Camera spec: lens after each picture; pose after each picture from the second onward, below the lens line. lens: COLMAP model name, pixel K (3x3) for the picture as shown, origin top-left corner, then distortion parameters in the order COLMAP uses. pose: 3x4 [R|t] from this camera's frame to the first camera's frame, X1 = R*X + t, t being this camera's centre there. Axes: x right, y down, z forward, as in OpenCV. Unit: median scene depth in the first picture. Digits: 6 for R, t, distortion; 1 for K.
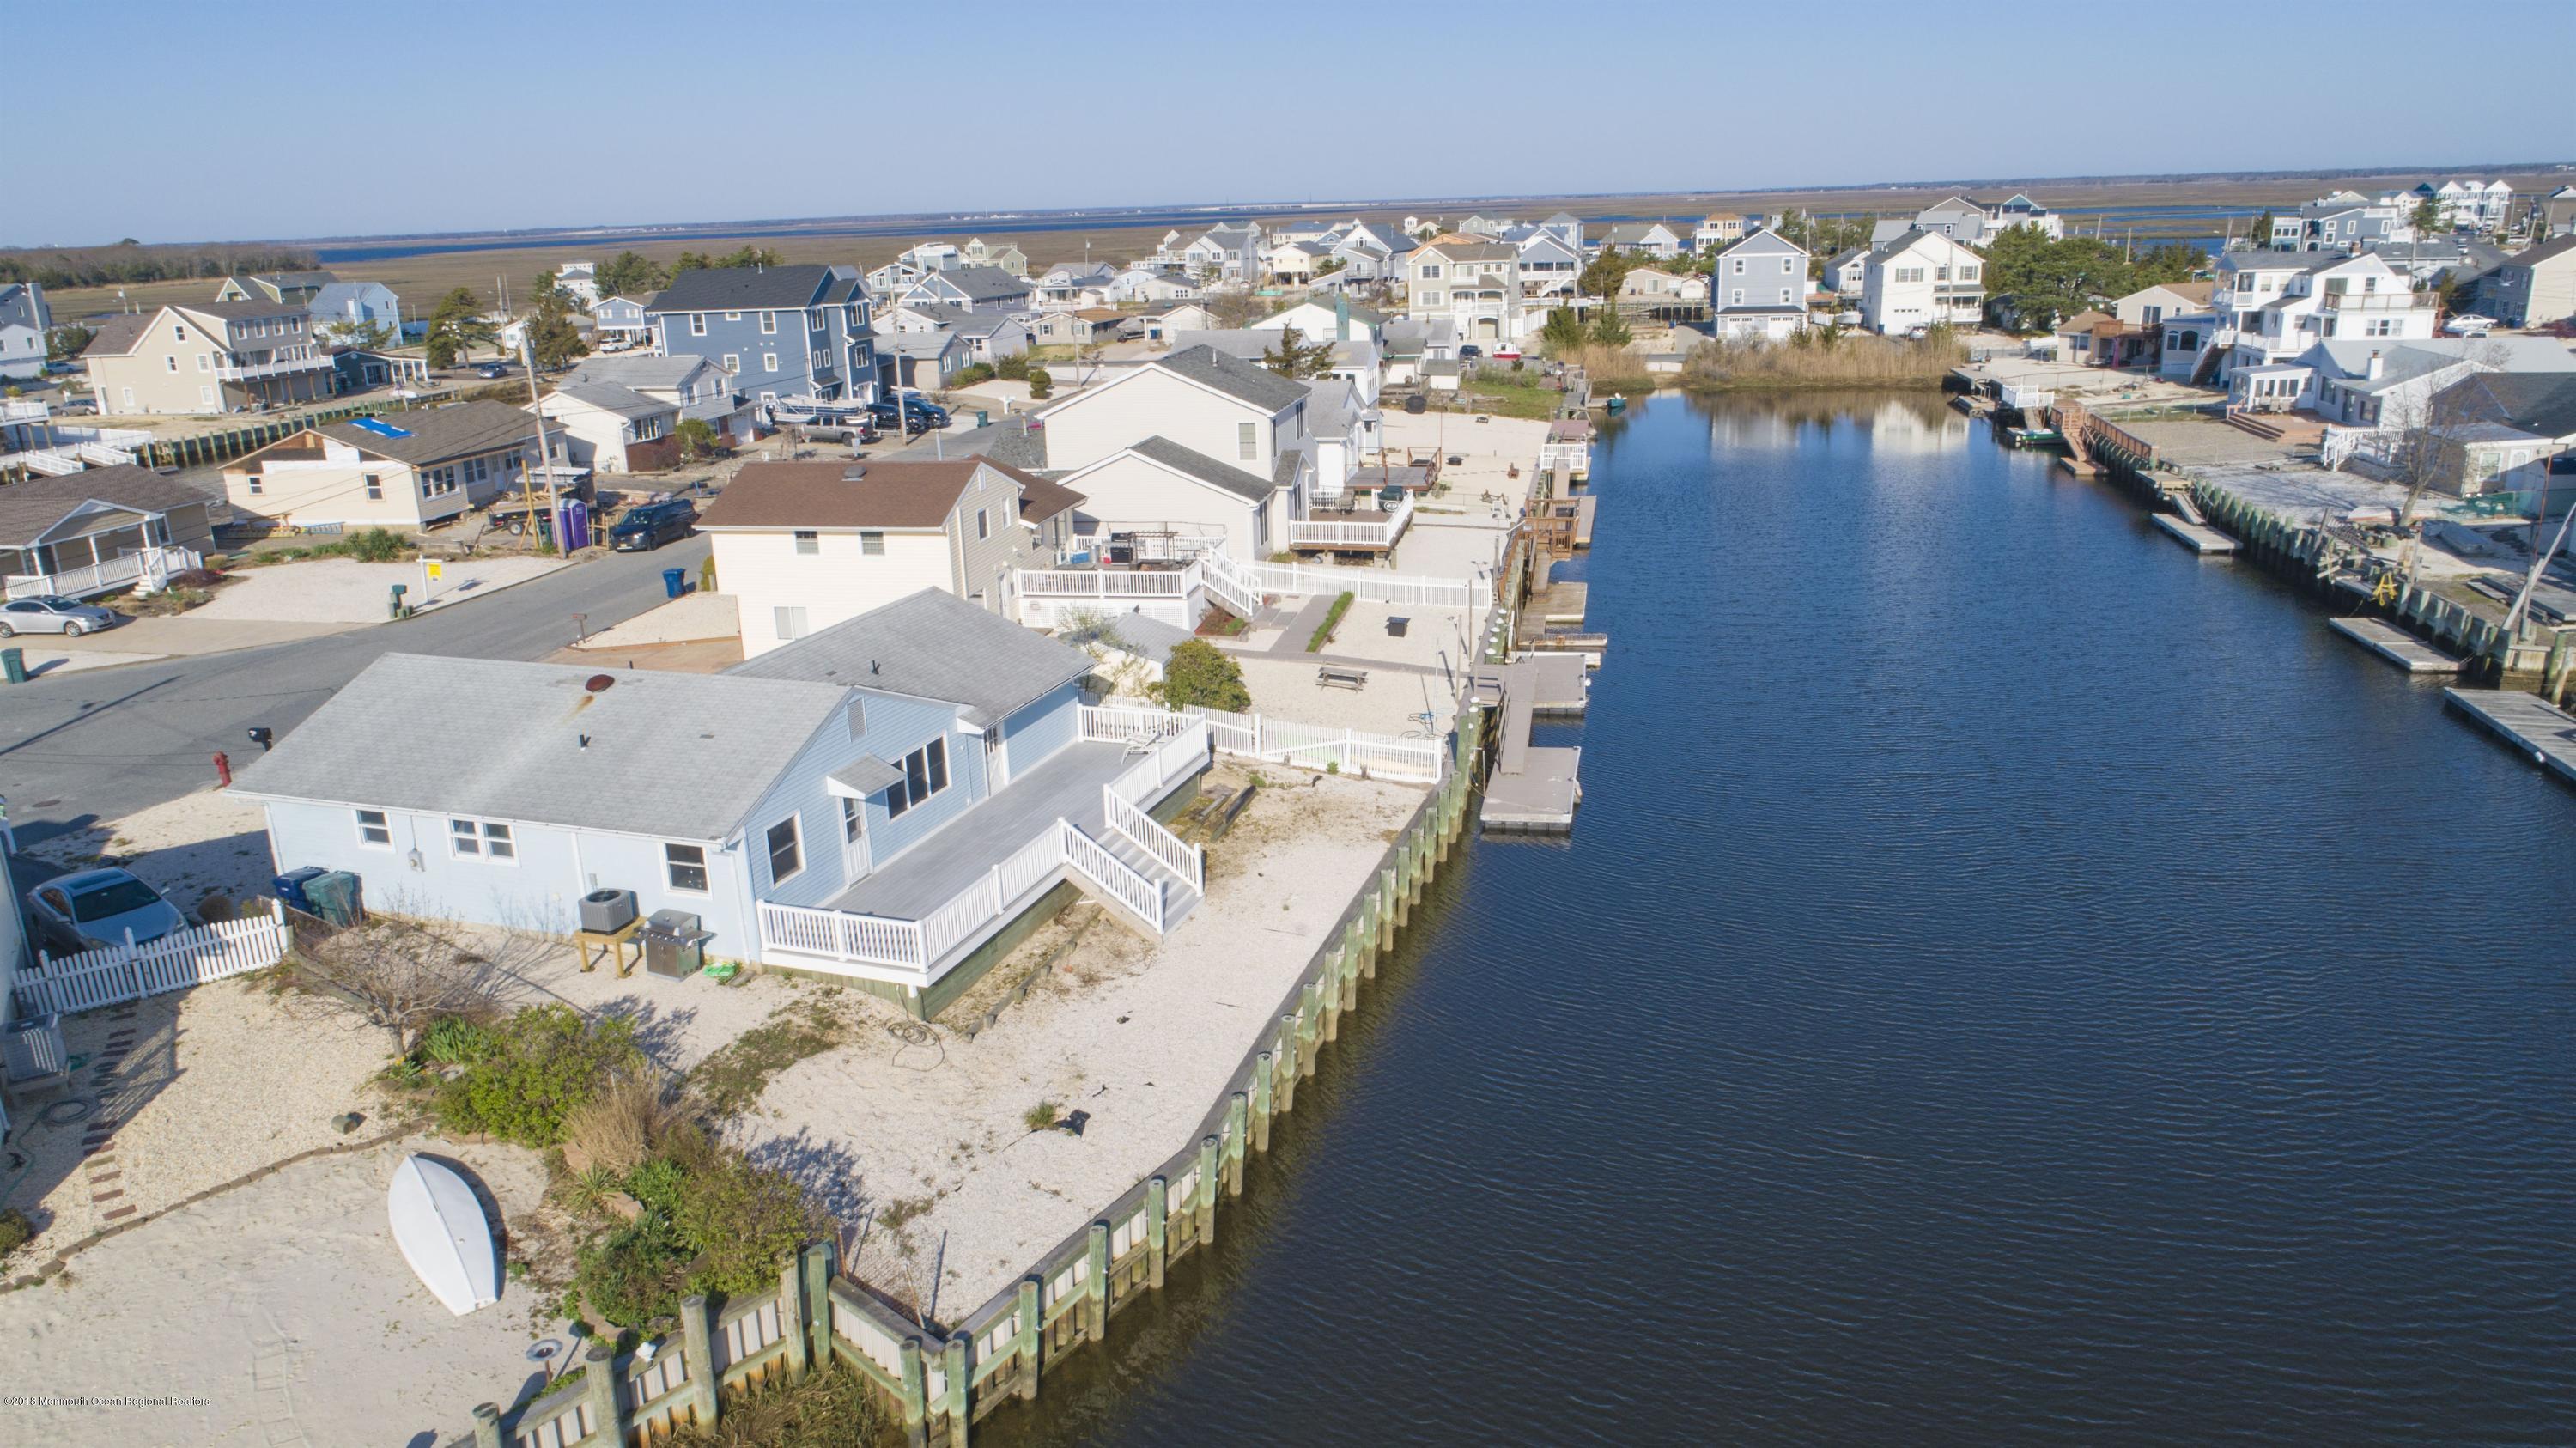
lens RADIAL K [[1749.9, 0, 1288.0], [0, 1749.9, 724.0], [0, 0, 1]] dist [-0.003862, -0.001631]
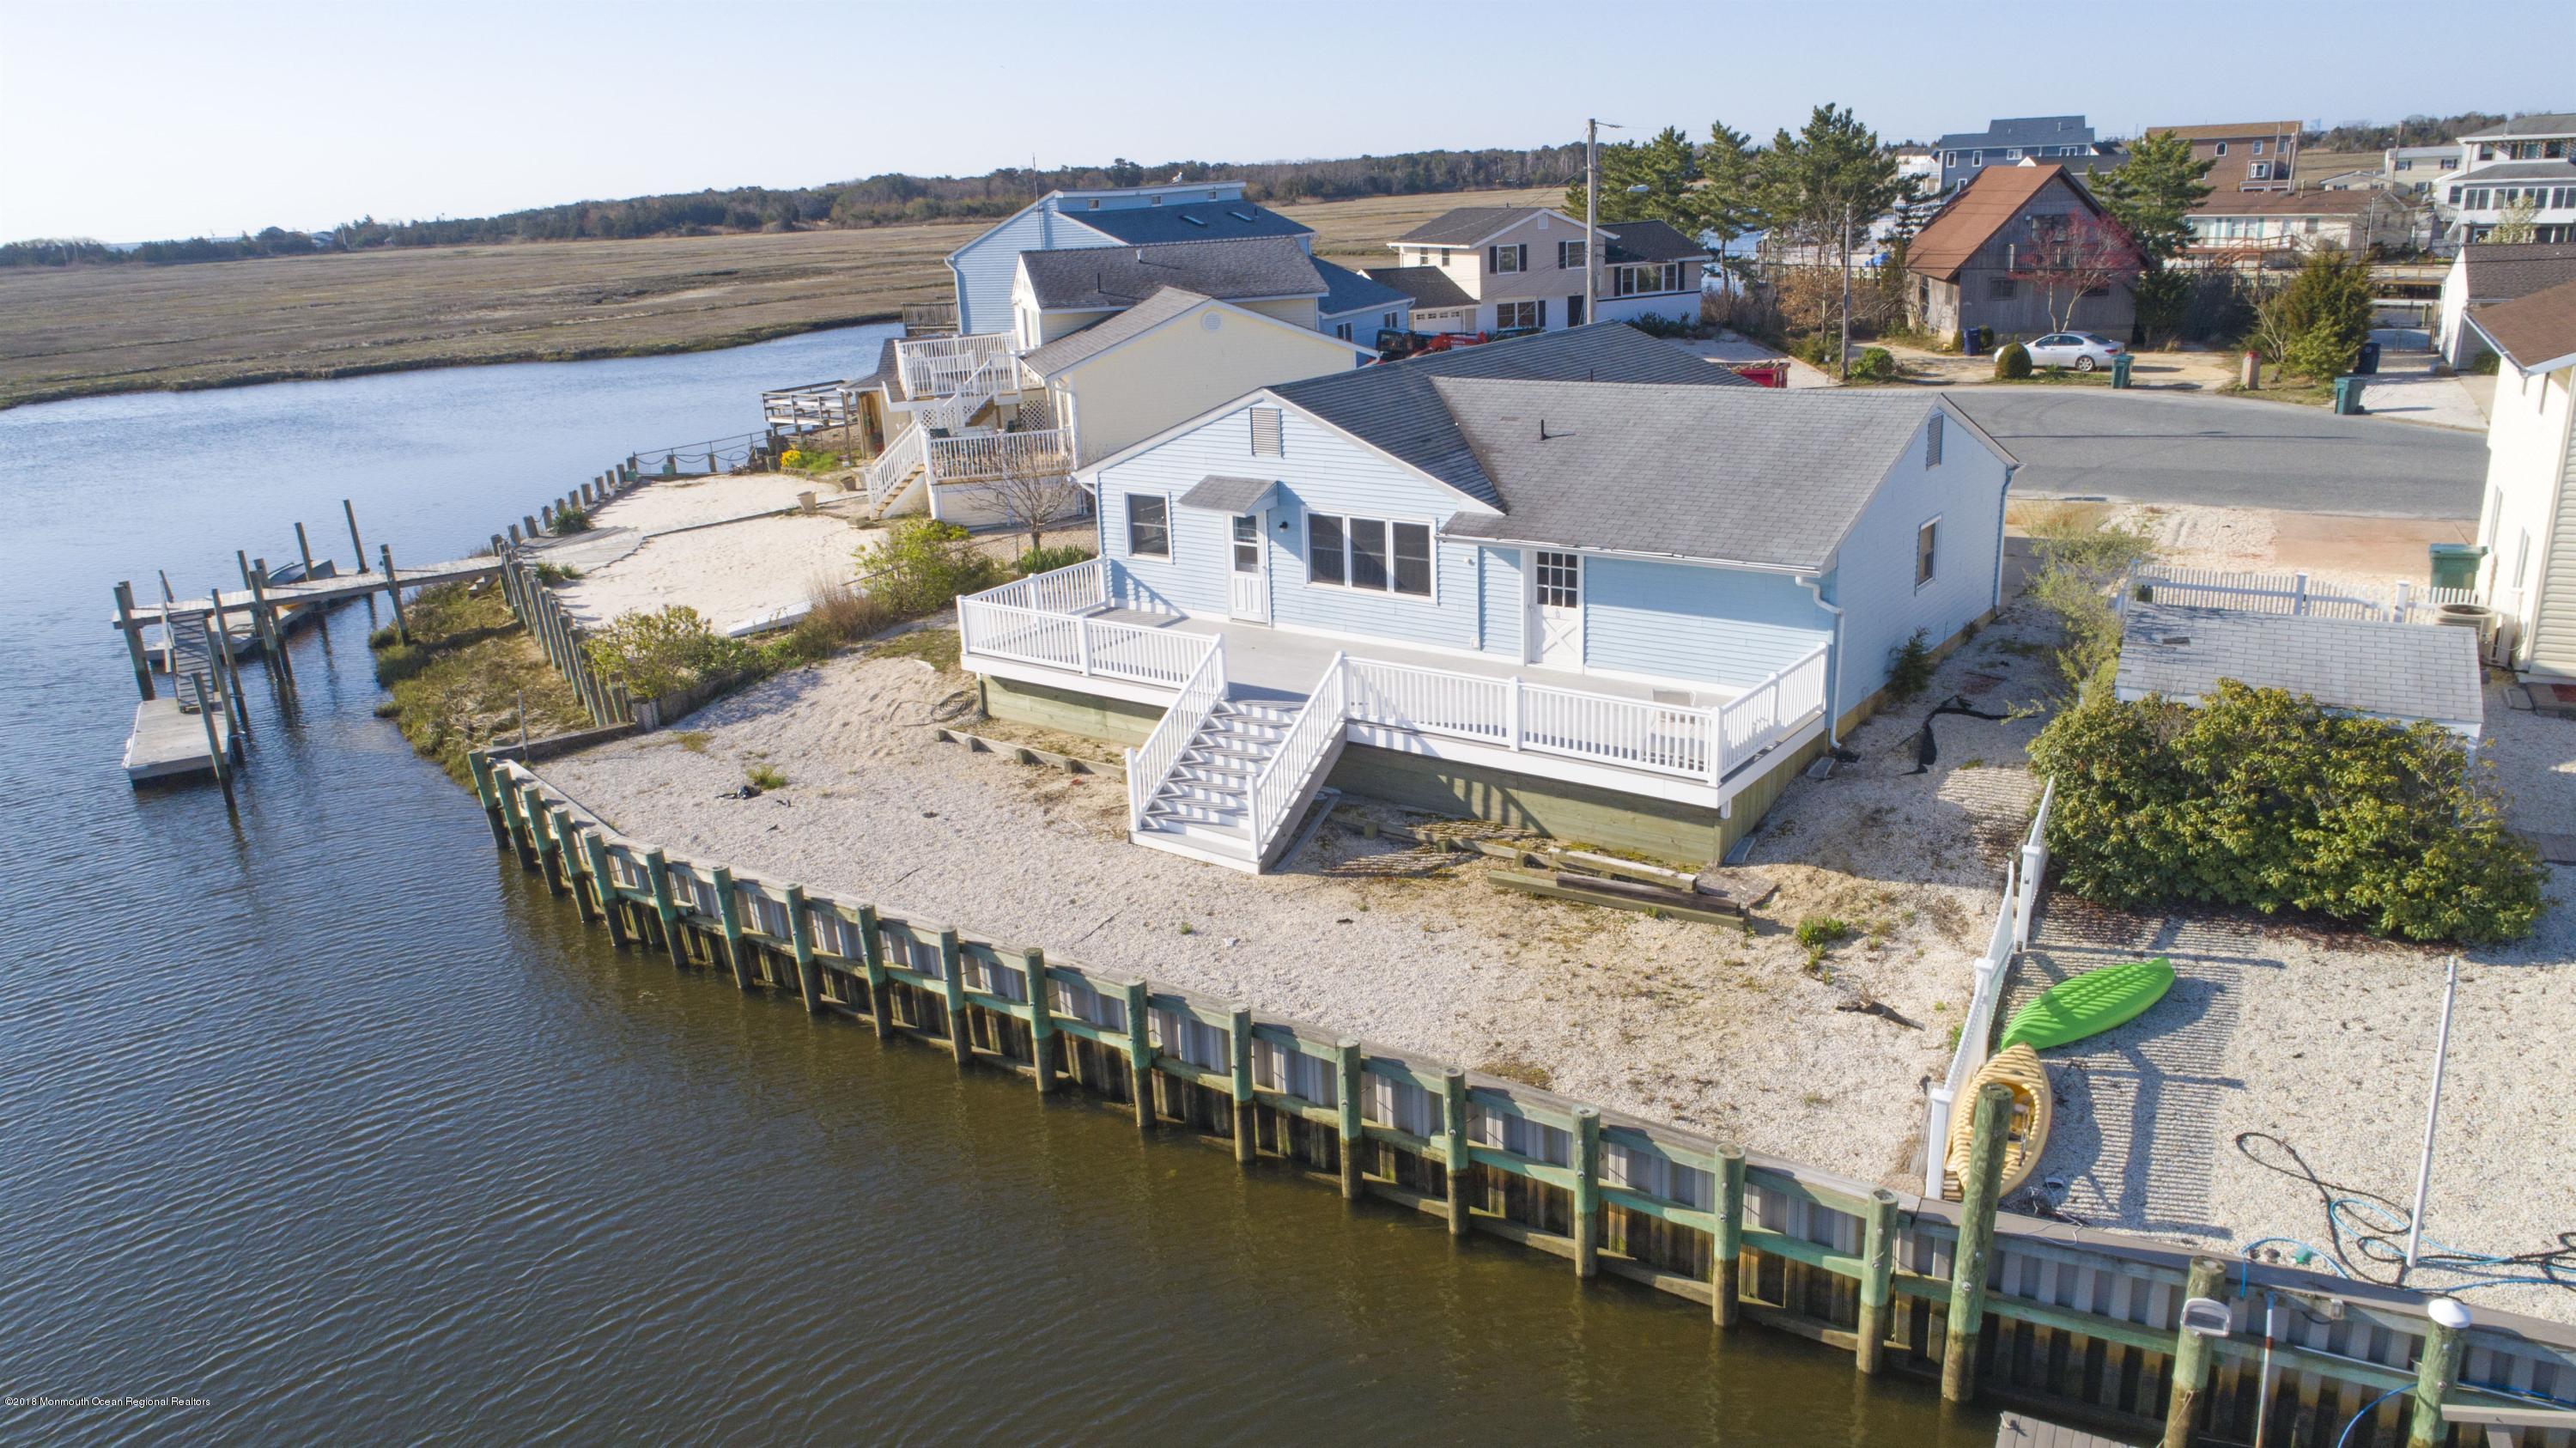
lens RADIAL K [[1749.9, 0, 1288.0], [0, 1749.9, 724.0], [0, 0, 1]] dist [-0.003862, -0.001631]
pose [[-0.289332, 0.333732, -0.897168, 0.161820], [-0.226860, 0.886647, 0.402979, -0.065274], [0.929958, 0.320127, -0.180825, 0.369627]]
